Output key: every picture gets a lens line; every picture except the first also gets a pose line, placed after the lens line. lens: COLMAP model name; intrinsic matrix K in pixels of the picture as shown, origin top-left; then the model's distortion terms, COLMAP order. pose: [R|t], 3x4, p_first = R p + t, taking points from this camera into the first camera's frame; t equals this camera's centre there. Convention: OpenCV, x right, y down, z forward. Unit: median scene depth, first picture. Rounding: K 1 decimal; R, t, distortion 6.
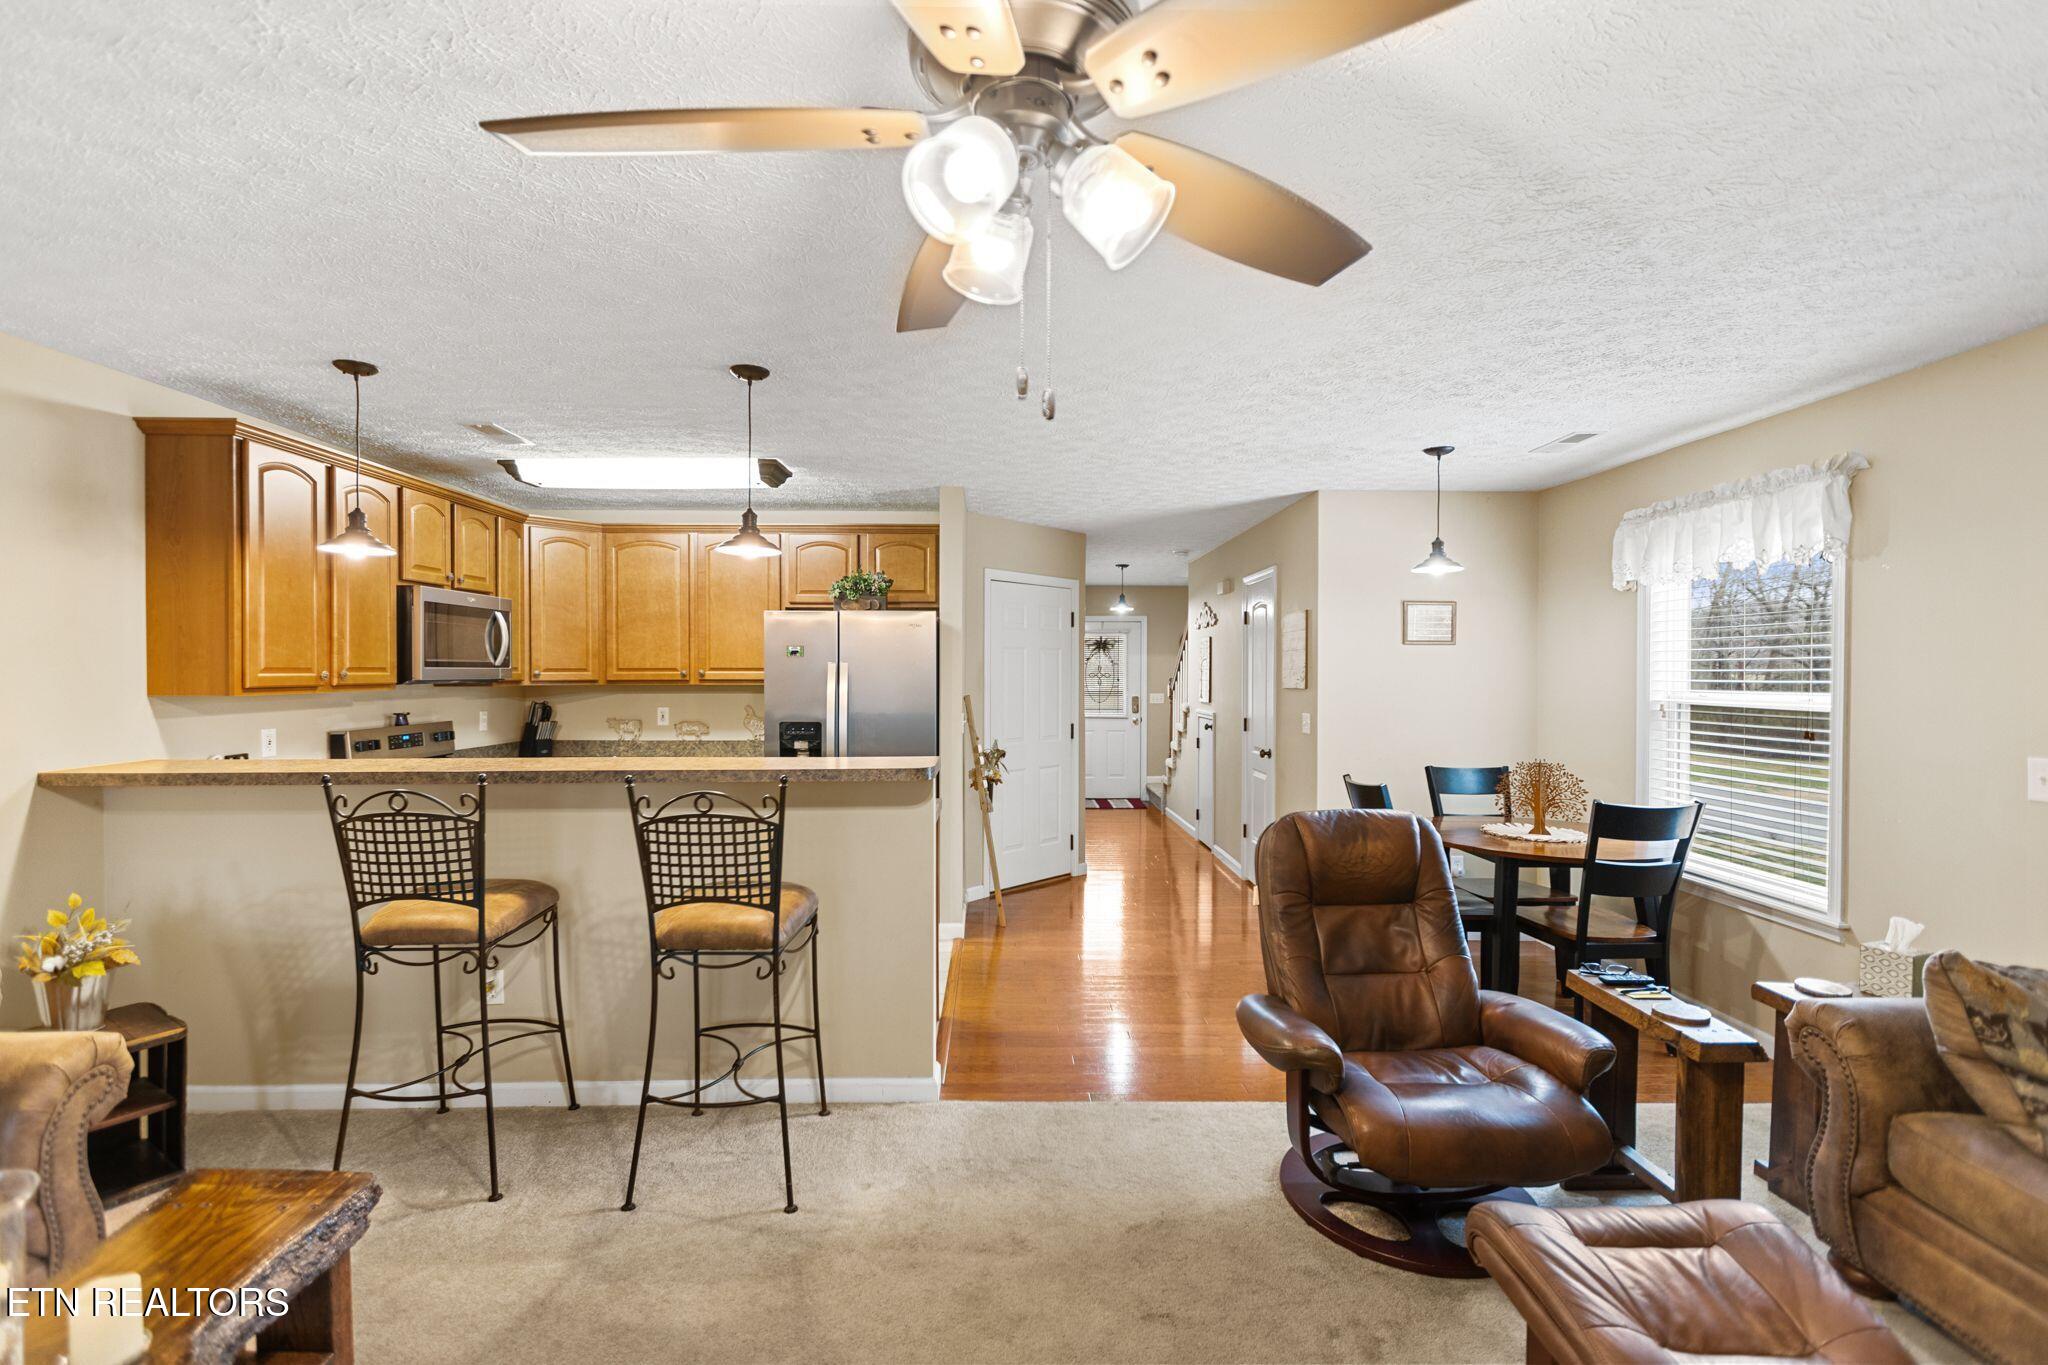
lens RADIAL K [[907.0, 0, 1024.0], [0, 907.0, 682.5], [0, 0, 1]] dist [0.001774, 0.000011]
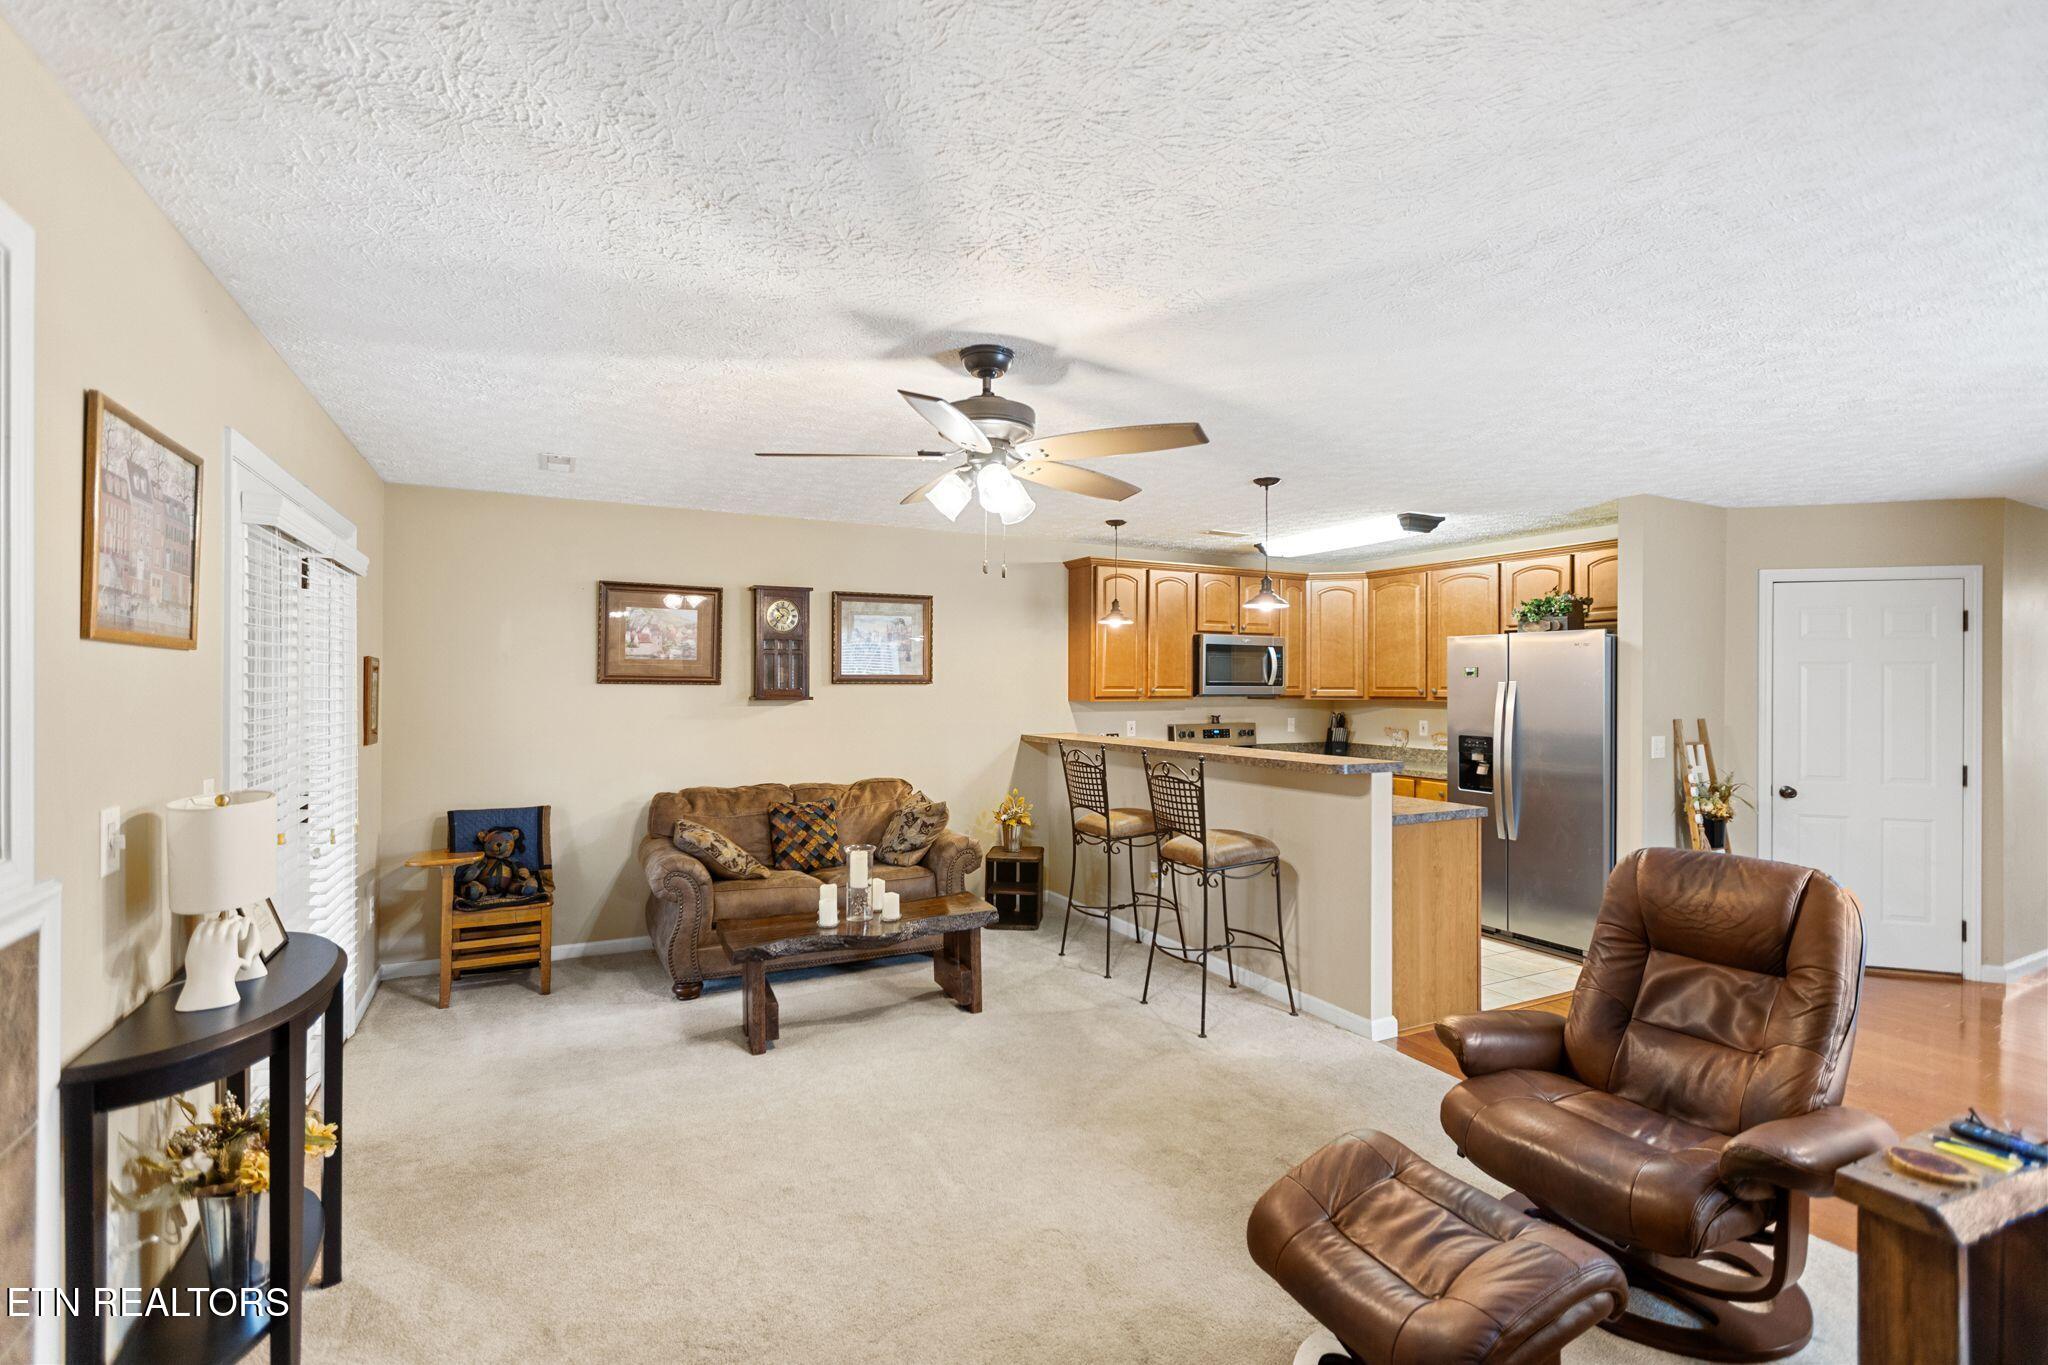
lens RADIAL K [[907.0, 0, 1024.0], [0, 907.0, 682.5], [0, 0, 1]] dist [0.001774, 0.000011]
pose [[0.453037, -0.001772, -0.891490, 0.577231], [-0.016193, 0.999817, -0.010216, -0.001790], [0.891344, 0.019064, 0.452926, 0.009730]]
